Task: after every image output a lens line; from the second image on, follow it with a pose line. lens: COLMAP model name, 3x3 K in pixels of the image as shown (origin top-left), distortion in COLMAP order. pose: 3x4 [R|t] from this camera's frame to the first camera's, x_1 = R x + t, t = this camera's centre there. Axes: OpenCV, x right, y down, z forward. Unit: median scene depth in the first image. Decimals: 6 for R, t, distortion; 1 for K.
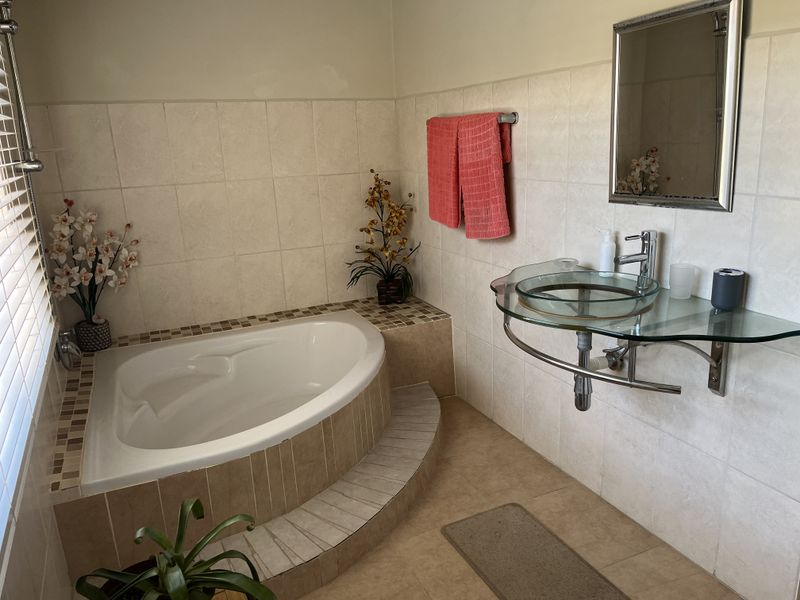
lens RADIAL K [[611.2, 0, 402.9], [0, 611.2, 301.8], [0, 0, 1]] dist [0.053726, -0.077517]
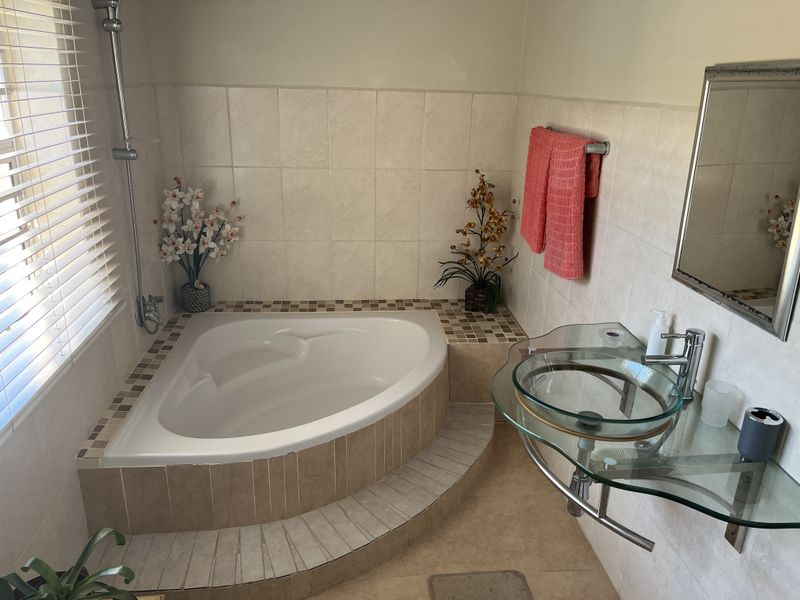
lens RADIAL K [[611.2, 0, 395.1], [0, 611.2, 299.3], [0, 0, 1]] dist [0.053726, -0.077517]
pose [[0.938099, 0.175990, -0.298324, 0.186786], [-0.149905, 0.982744, 0.108364, -0.131995], [0.312247, -0.056936, 0.948293, 0.073464]]
